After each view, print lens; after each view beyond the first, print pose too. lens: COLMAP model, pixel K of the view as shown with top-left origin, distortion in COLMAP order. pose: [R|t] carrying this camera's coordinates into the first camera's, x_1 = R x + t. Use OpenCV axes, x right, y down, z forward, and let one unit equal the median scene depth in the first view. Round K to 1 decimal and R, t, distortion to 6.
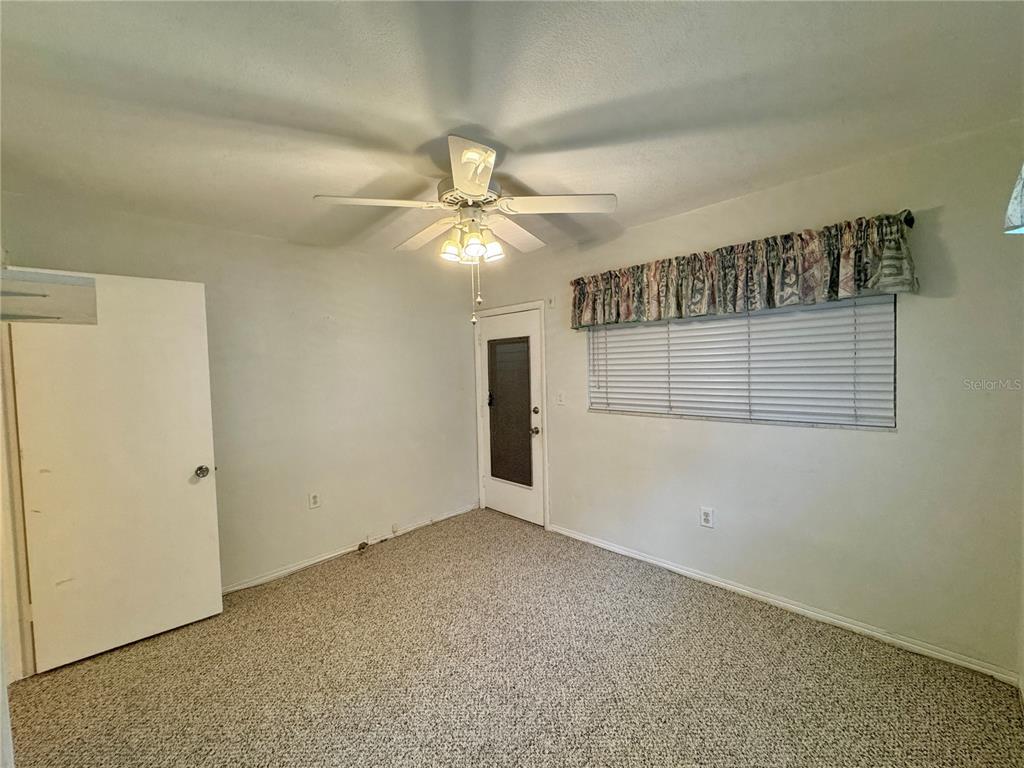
lens RADIAL K [[410.9, 0, 513.3], [0, 410.9, 383.9], [0, 0, 1]] dist [-0.001784, 0.000288]
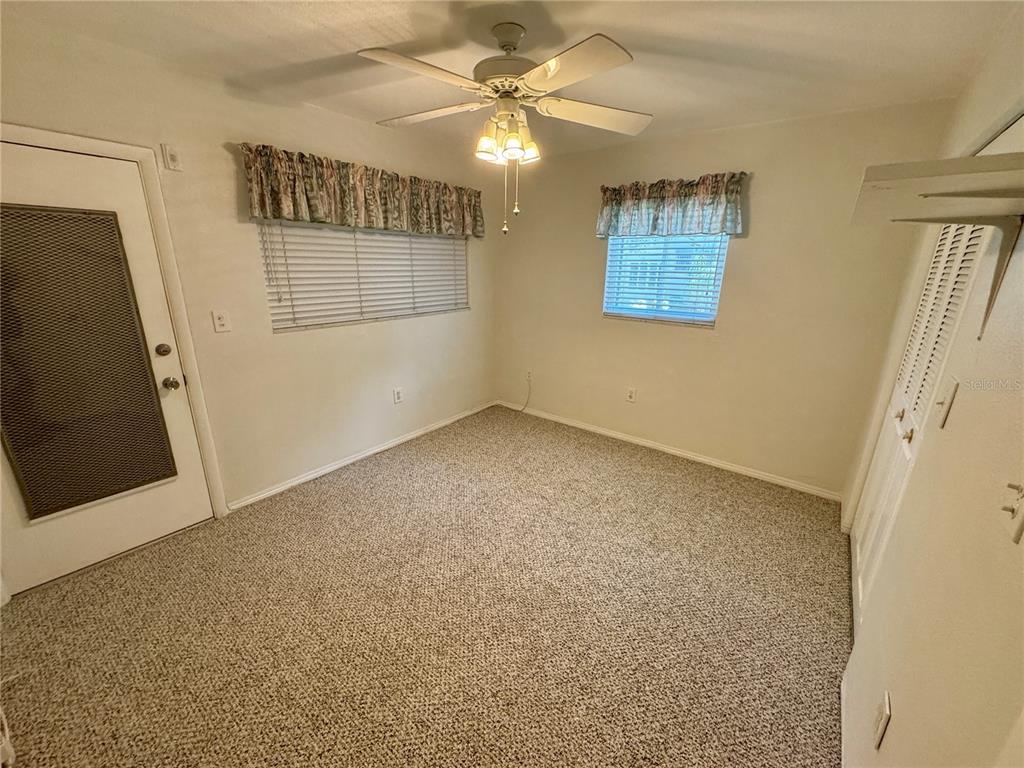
lens RADIAL K [[410.9, 0, 513.3], [0, 410.9, 383.9], [0, 0, 1]] dist [-0.001784, 0.000288]
pose [[-0.131236, -0.259327, 0.956831, -0.770366], [0.026372, 0.963924, 0.264867, -0.040395], [-0.991000, 0.059994, -0.119663, 0.764757]]
